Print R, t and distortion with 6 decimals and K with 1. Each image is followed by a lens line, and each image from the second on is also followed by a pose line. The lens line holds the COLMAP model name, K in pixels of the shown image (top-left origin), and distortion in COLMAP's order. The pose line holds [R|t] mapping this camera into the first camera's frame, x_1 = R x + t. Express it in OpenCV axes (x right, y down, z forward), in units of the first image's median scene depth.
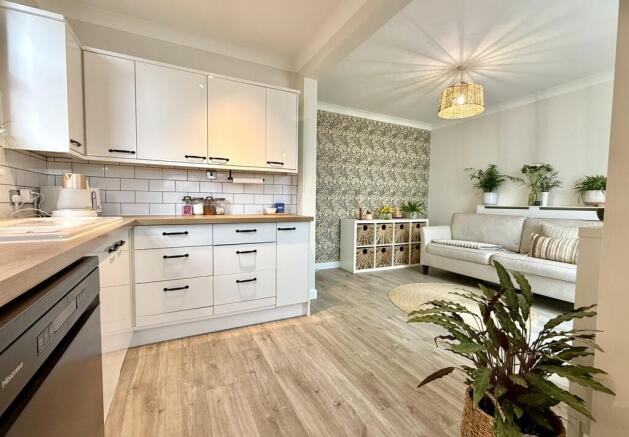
lens RADIAL K [[281.7, 0, 309.8], [0, 281.7, 214.9], [0, 0, 1]] dist [0.017483, 0.000030]
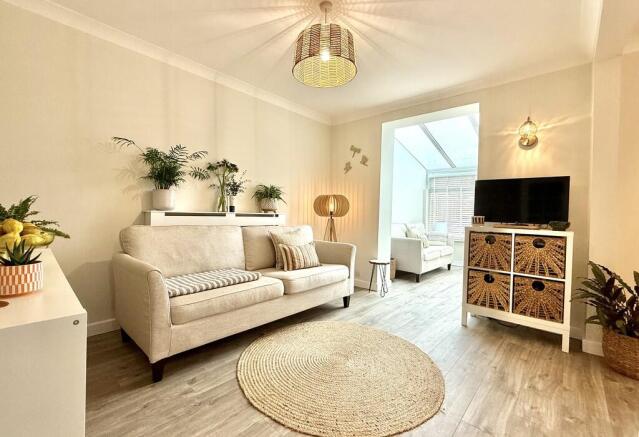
lens RADIAL K [[274.5, 0, 319.2], [0, 274.5, 215.6], [0, 0, 1]] dist [-0.003394, -0.000031]
pose [[-0.367372, -0.034613, 0.929430, -0.069072], [0.010179, 0.999098, 0.041231, -0.070943], [-0.930019, 0.024608, -0.366688, 1.432305]]
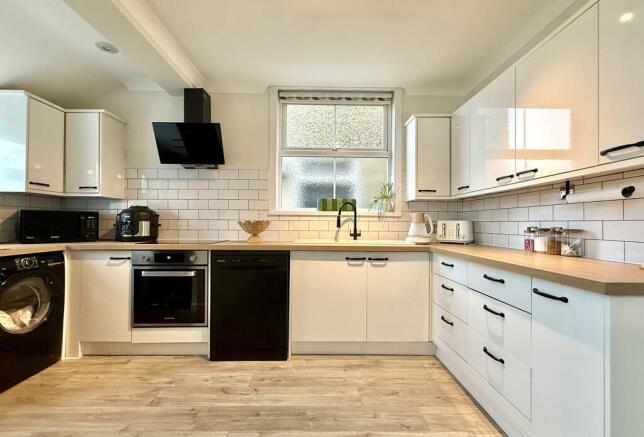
lens RADIAL K [[276.7, 0, 322.9], [0, 276.7, 220.9], [0, 0, 1]] dist [-0.003394, -0.000031]
pose [[-0.430985, -0.024456, -0.902028, 0.457883], [-0.051767, 0.998656, -0.002342, -0.048867], [0.900873, 0.045686, -0.431672, 0.783828]]
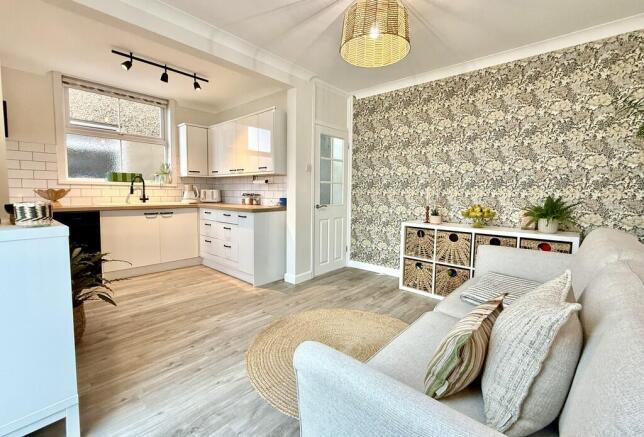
lens RADIAL K [[276.7, 0, 317.8], [0, 276.7, 210.8], [0, 0, 1]] dist [-0.003394, -0.000031]
pose [[0.360851, 0.056259, -0.930925, 1.210808], [-0.047086, 0.998005, 0.042062, -0.049055], [0.931434, 0.028655, 0.362780, 0.782327]]
